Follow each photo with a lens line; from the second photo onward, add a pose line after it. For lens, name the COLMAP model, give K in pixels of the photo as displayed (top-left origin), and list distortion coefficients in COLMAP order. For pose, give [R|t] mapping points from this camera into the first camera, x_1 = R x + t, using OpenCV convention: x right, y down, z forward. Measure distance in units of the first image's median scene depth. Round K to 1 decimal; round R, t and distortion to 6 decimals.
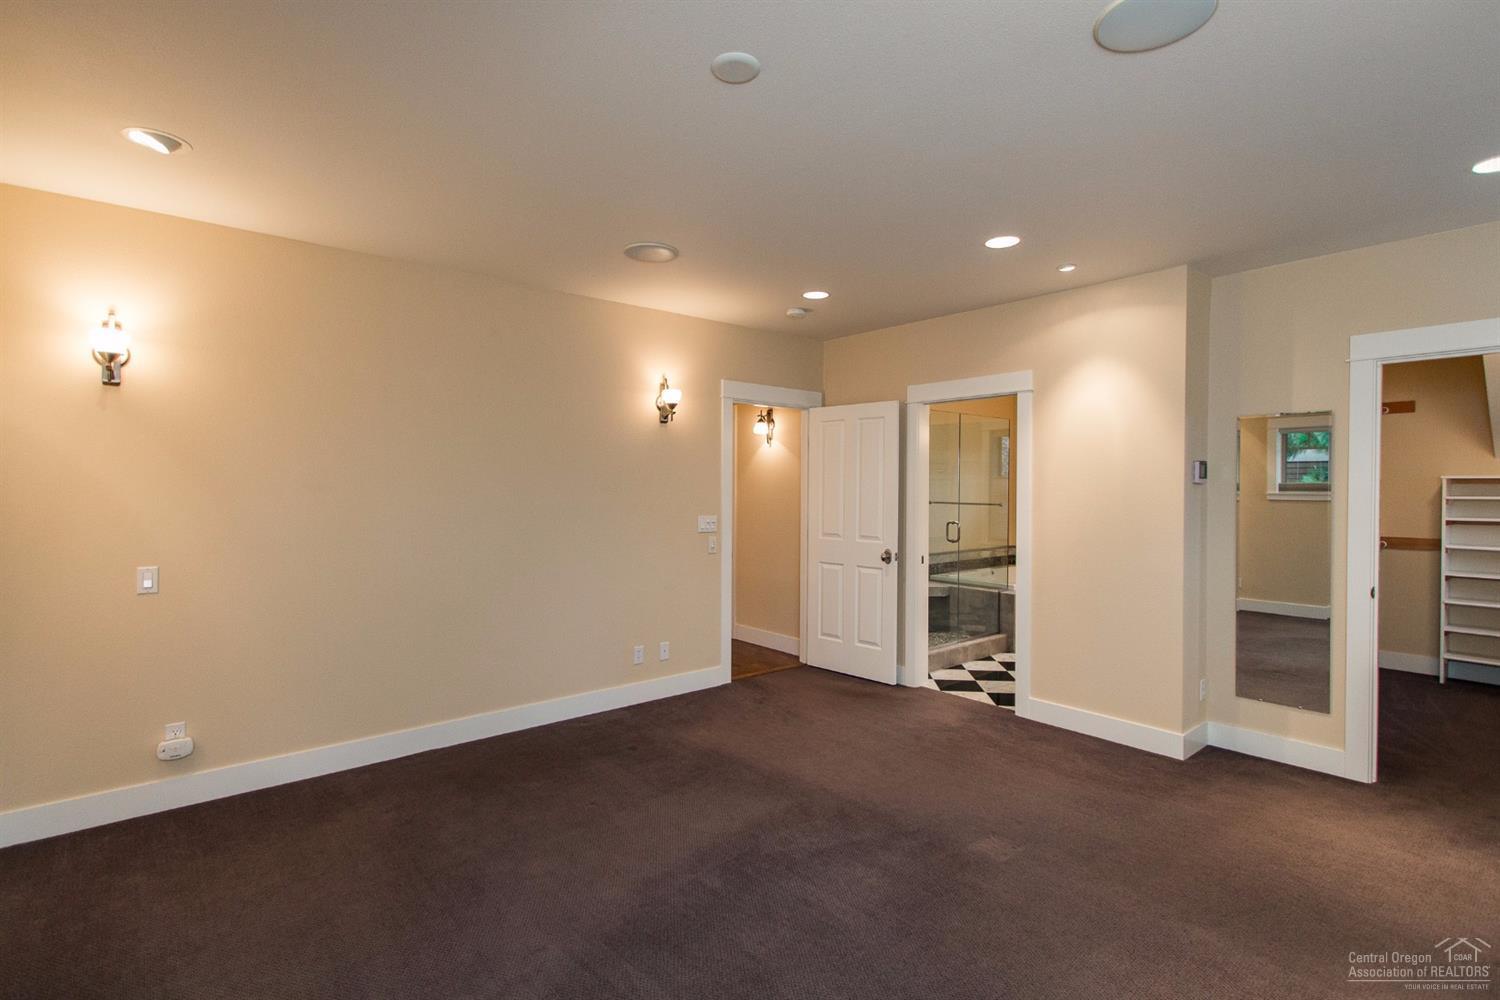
lens RADIAL K [[718.4, 0, 760.3], [0, 718.4, 493.1], [0, 0, 1]] dist [0.014837, -0.000247]
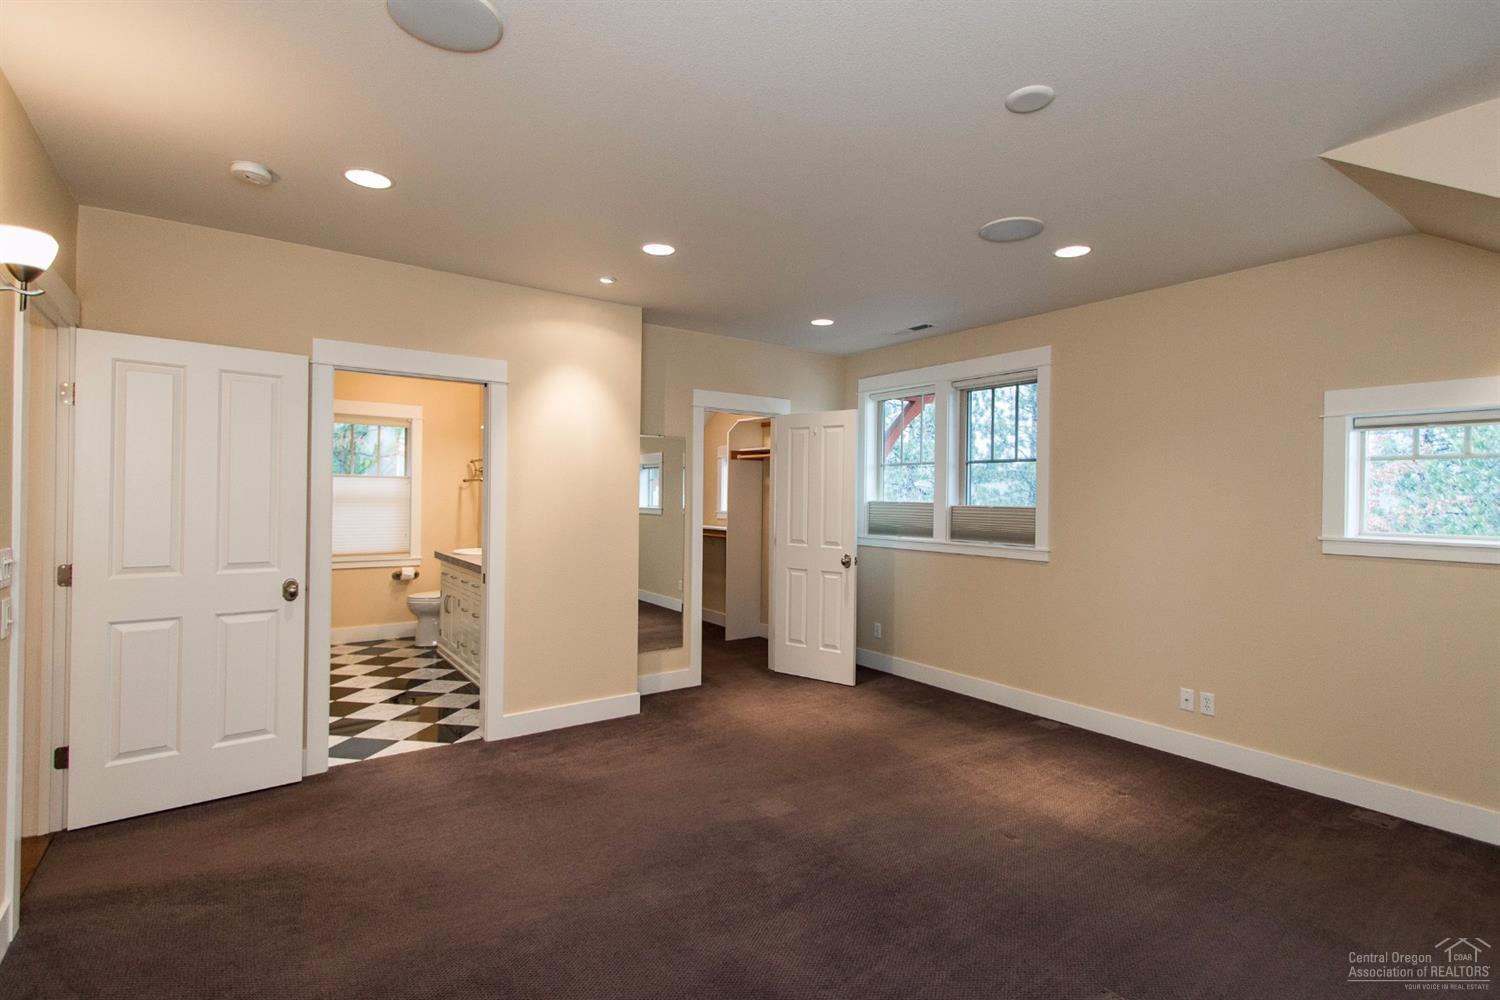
lens RADIAL K [[718.4, 0, 759.4], [0, 718.4, 498.5], [0, 0, 1]] dist [0.014837, -0.000247]
pose [[0.074023, -0.010023, 0.997206, -0.572986], [-0.008451, 0.999907, 0.010678, -0.008443], [-0.997221, -0.009218, 0.073932, 0.665717]]
